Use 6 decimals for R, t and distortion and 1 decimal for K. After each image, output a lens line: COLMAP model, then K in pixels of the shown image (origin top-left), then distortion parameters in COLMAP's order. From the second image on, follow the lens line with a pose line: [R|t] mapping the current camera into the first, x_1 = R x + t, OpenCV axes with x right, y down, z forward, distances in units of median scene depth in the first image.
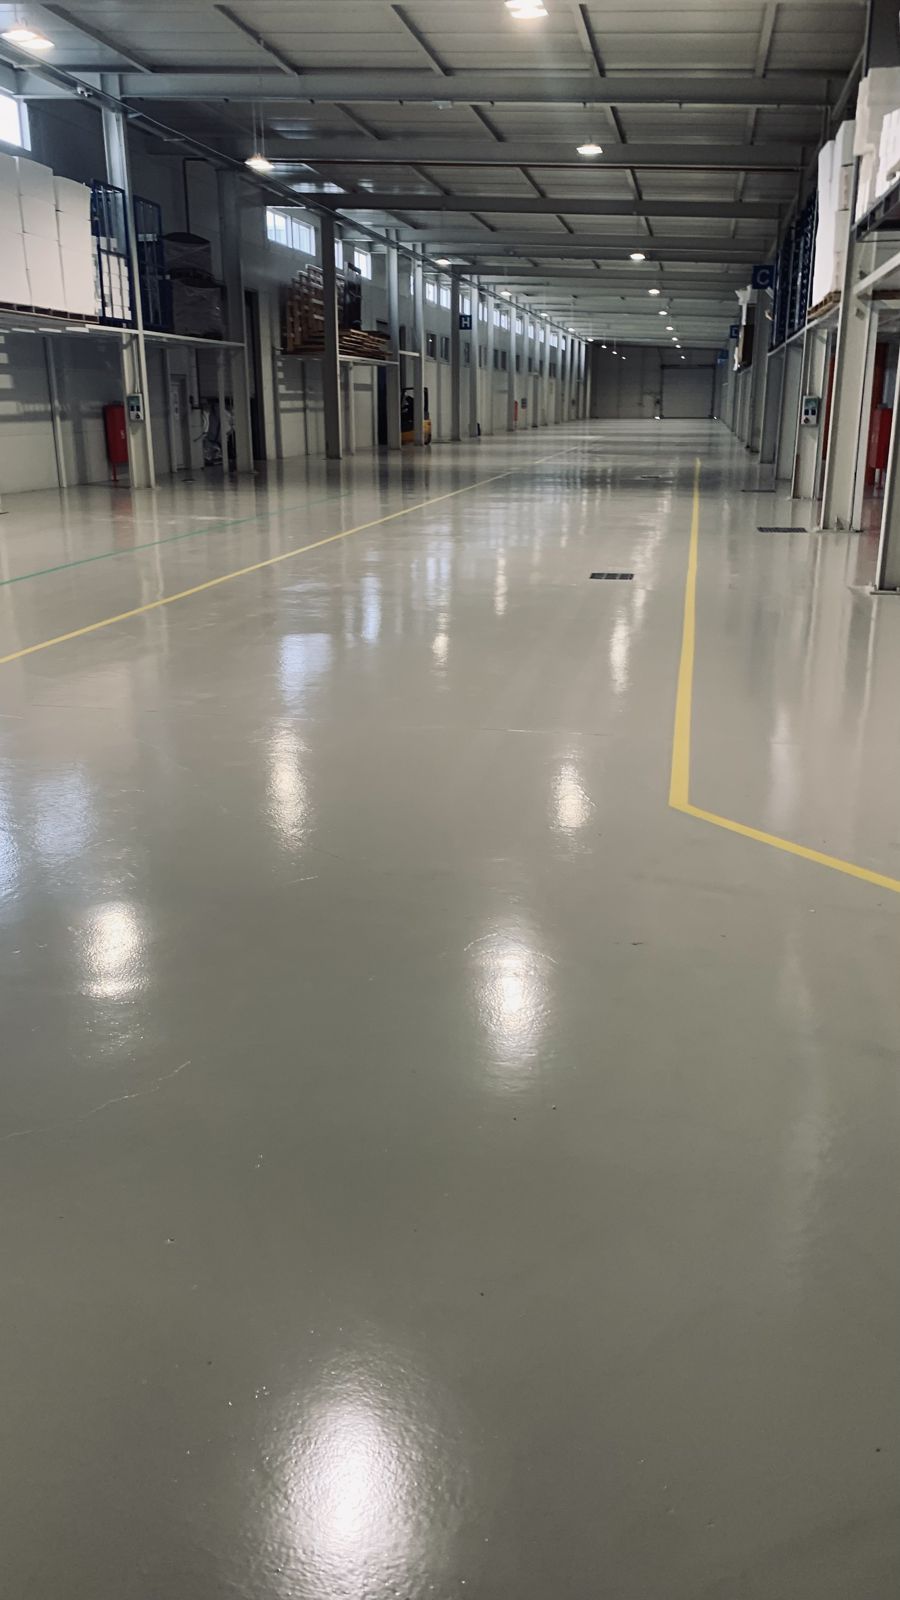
lens RADIAL K [[1240.3, 0, 450.0], [0, 1240.3, 800.0], [0, 0, 1]] dist [-0.002263, -0.006077]
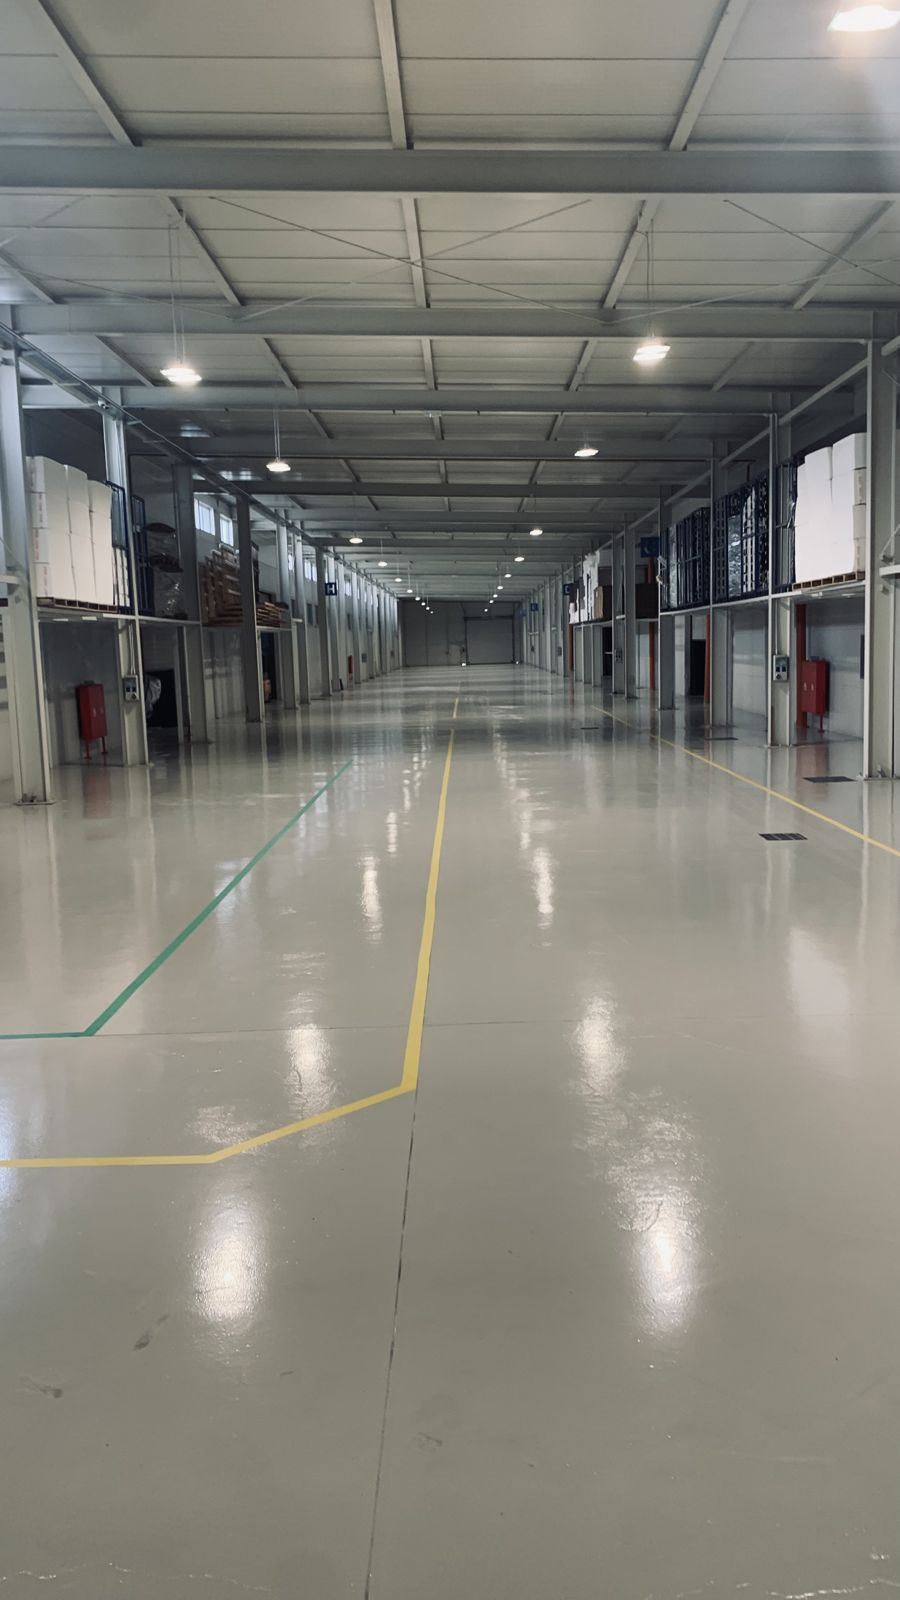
lens RADIAL K [[1240.3, 0, 450.0], [0, 1240.3, 800.0], [0, 0, 1]] dist [-0.002263, -0.006077]
pose [[0.984884, -0.055176, 0.164191, -0.168581], [0.085378, 0.979397, -0.183008, -0.020145], [-0.150710, 0.194260, 0.969304, -0.001751]]
